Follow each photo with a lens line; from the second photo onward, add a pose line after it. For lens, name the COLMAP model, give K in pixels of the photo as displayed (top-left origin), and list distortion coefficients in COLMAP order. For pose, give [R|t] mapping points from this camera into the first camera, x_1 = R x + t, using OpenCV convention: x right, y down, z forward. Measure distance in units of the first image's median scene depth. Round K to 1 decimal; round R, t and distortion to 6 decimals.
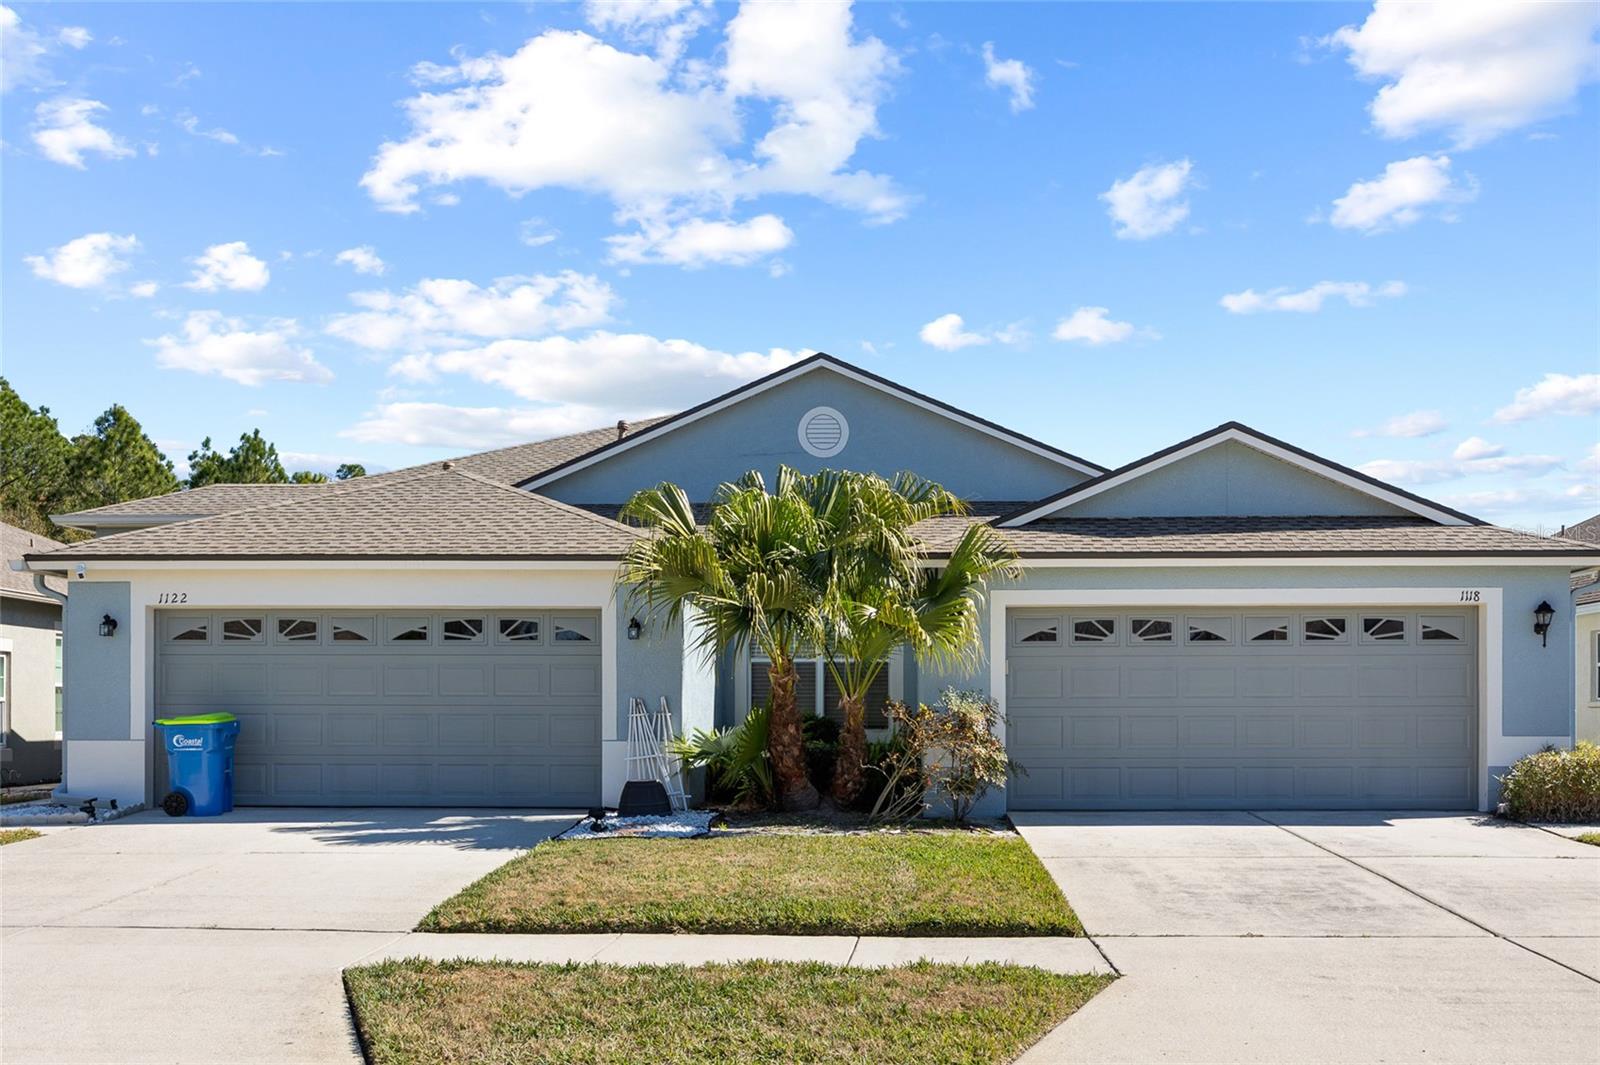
lens RADIAL K [[1607.0, 0, 814.7], [0, 1607.0, 579.0], [0, 0, 1]] dist [0.011020, 0.000000]
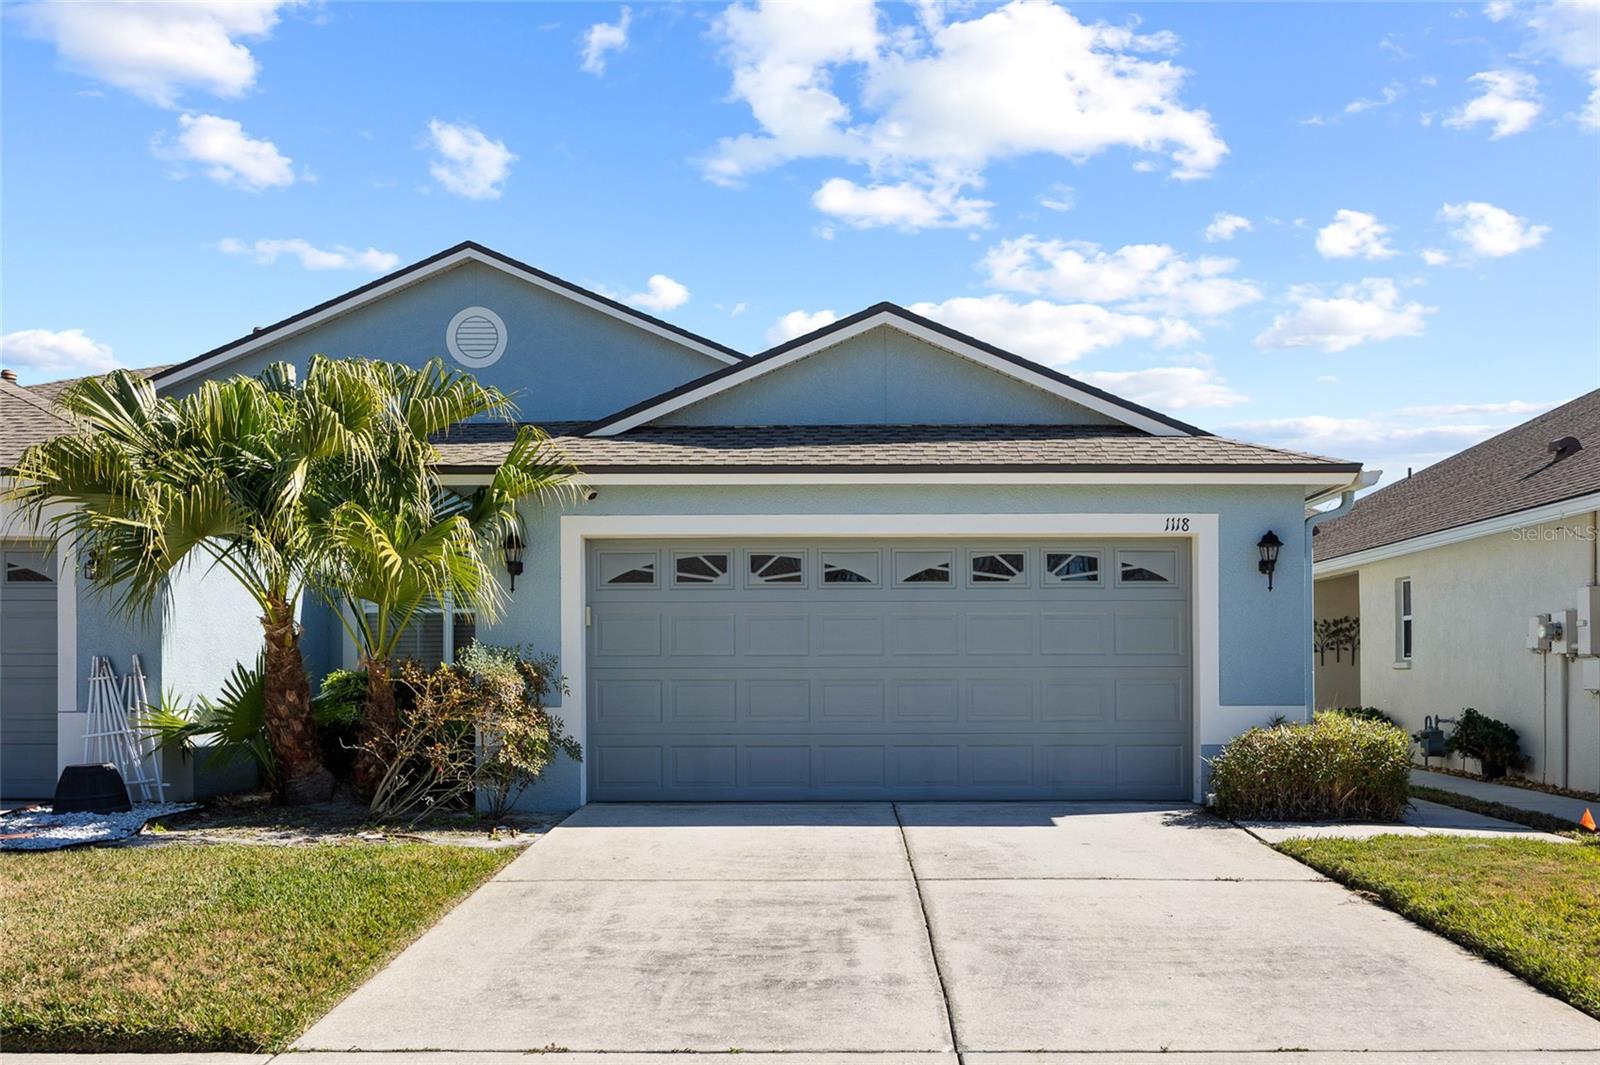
lens RADIAL K [[1607.0, 0, 773.0], [0, 1607.0, 517.8], [0, 0, 1]] dist [0.011020, 0.000000]
pose [[0.999804, 0.002205, 0.019664, 0.193885], [-0.001923, 0.999895, -0.014354, 0.018596], [-0.019694, 0.014314, 0.999704, 0.226100]]
